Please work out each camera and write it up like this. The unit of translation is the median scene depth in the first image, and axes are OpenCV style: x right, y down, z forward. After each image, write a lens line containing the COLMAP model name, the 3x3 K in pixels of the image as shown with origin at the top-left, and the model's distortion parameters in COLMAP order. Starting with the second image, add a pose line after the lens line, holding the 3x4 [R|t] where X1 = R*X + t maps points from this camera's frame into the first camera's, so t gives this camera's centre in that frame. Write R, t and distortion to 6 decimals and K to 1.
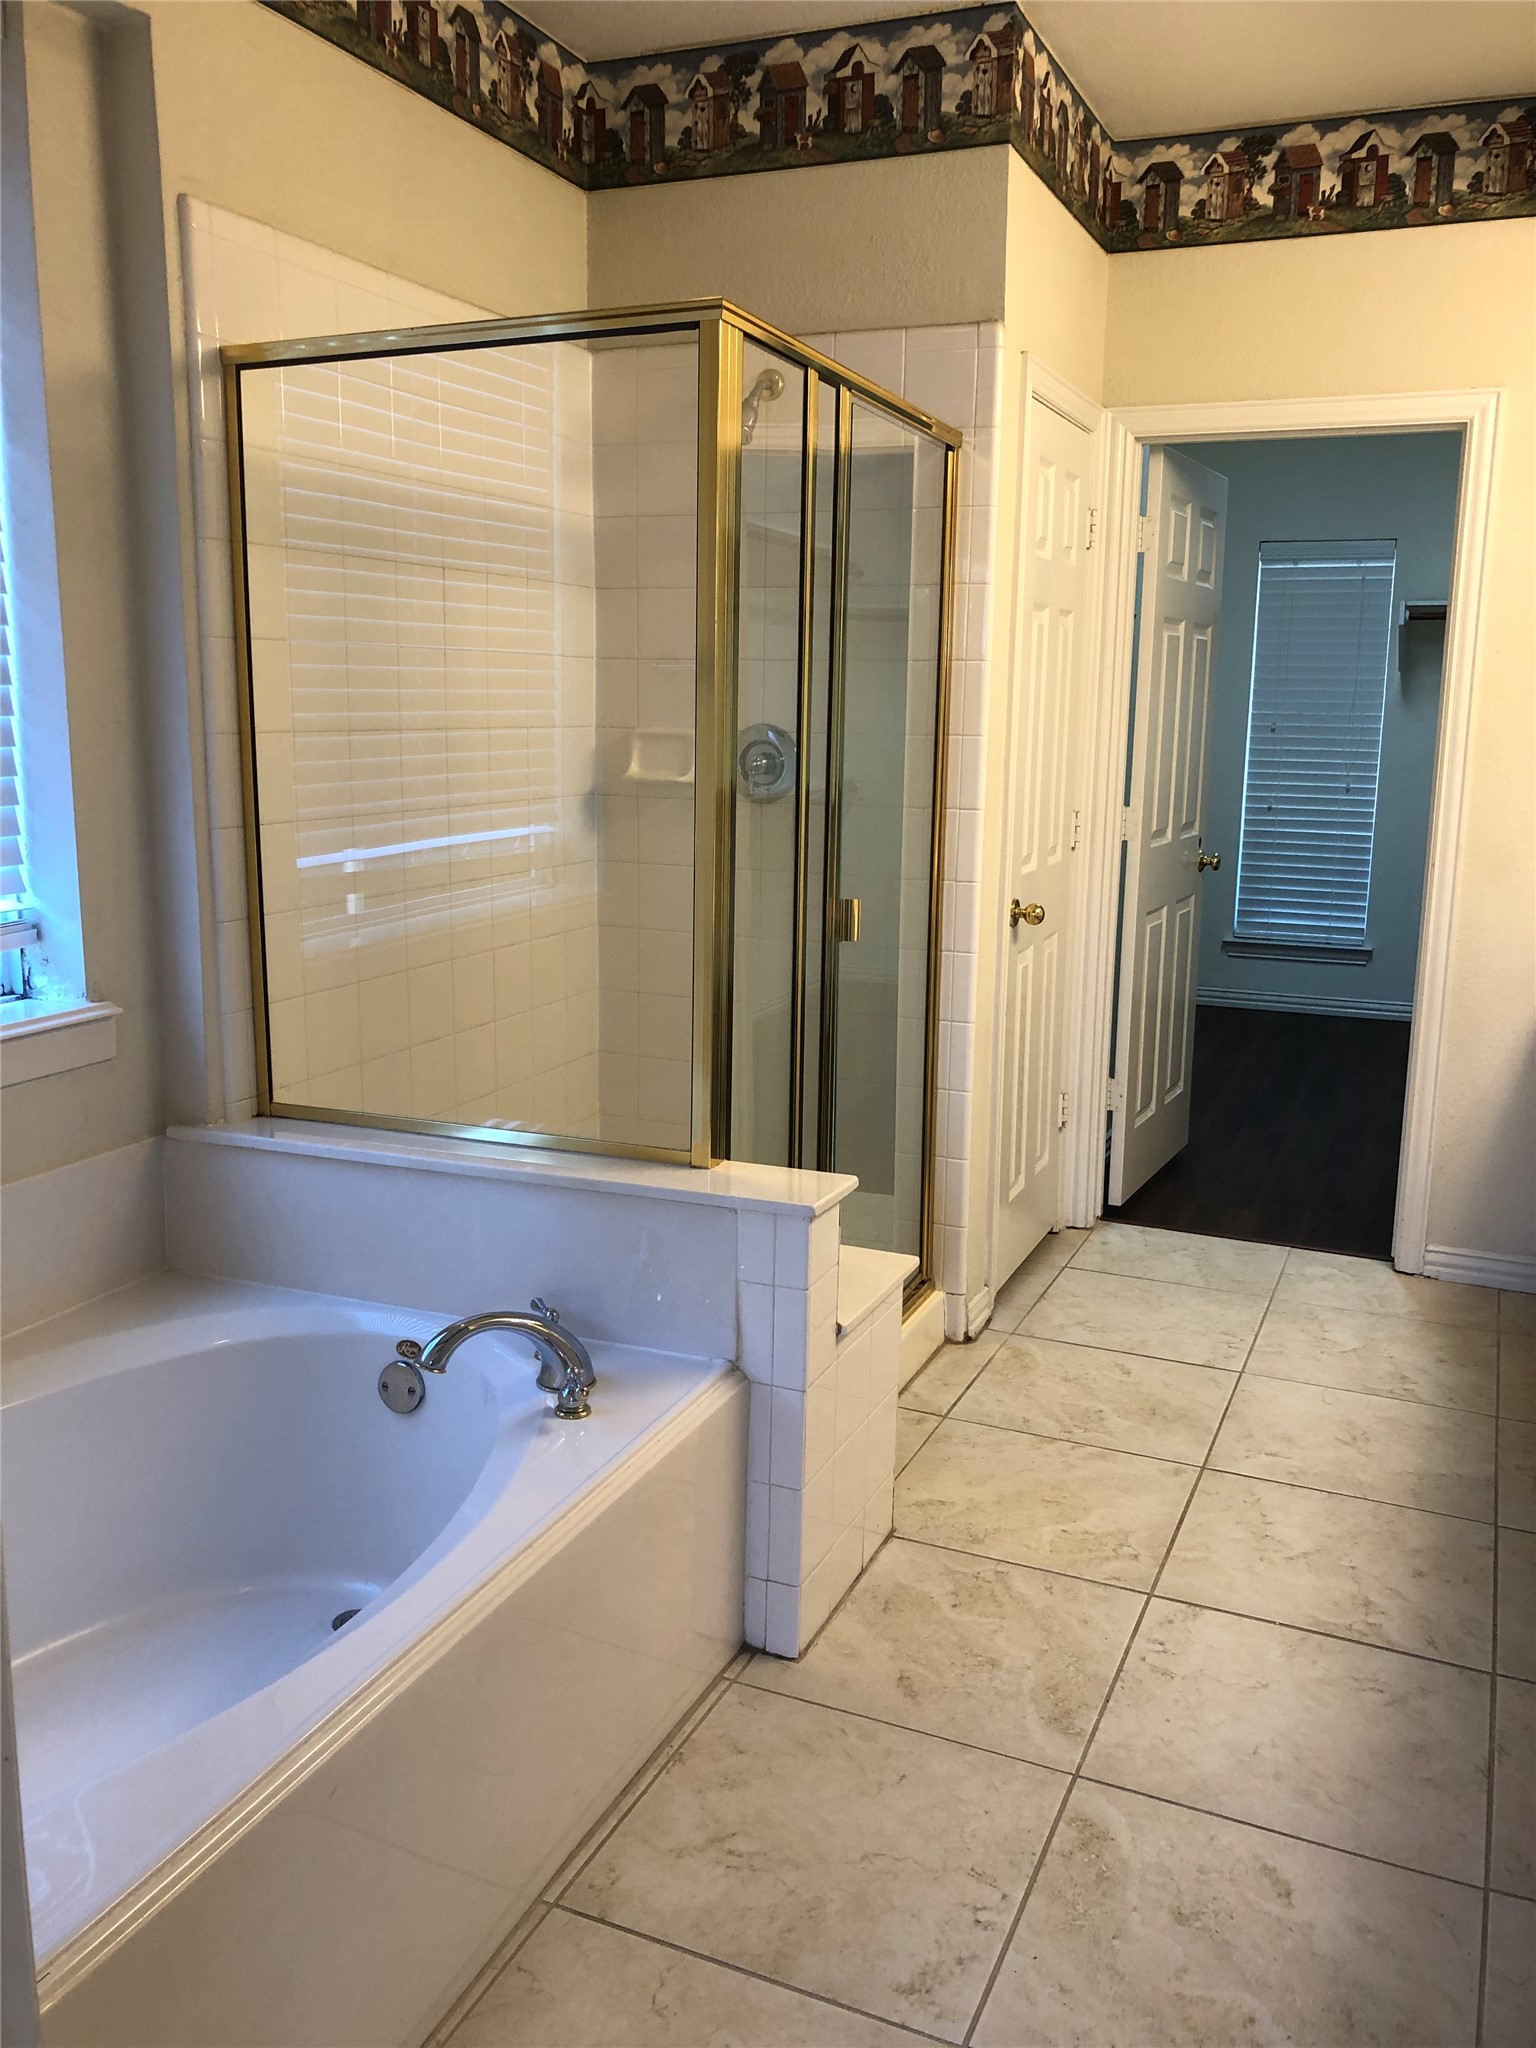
lens RADIAL K [[1674.3, 0, 766.4], [0, 1674.3, 1025.4], [0, 0, 1]] dist [0.014731, -0.013945]
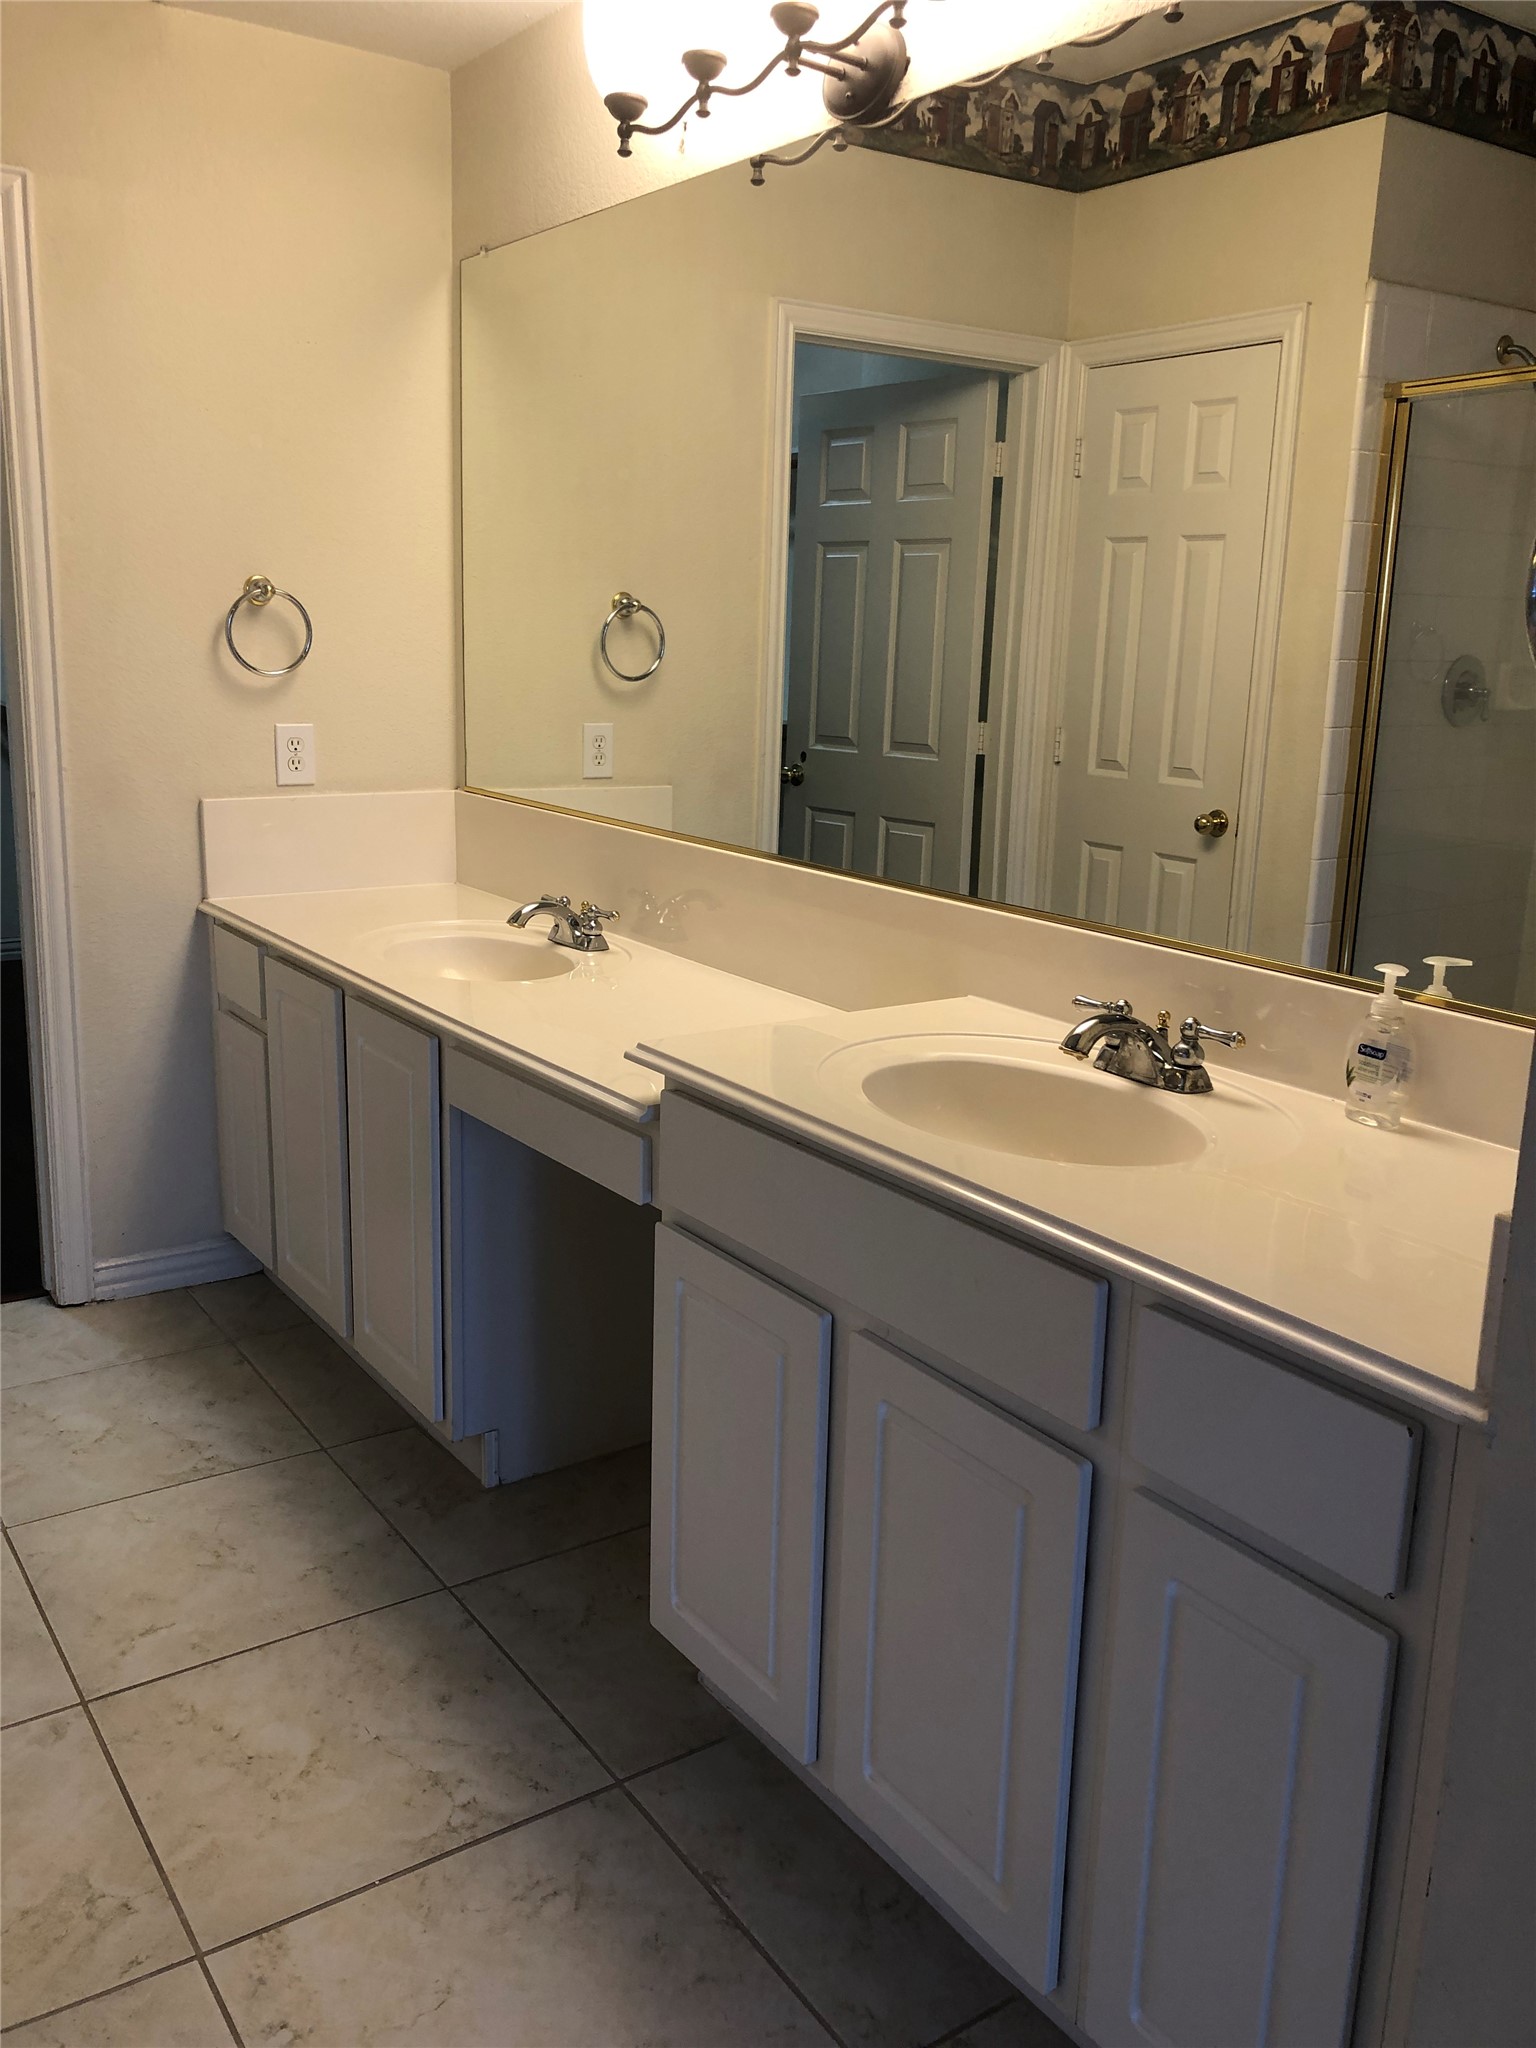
lens RADIAL K [[1674.3, 0, 767.4], [0, 1674.3, 1013.6], [0, 0, 1]] dist [0.014731, -0.013945]
pose [[0.532535, -0.191704, 0.824412, -0.107048], [0.147200, 0.980147, 0.132833, -0.065190], [-0.833510, 0.050616, 0.550181, 0.383191]]
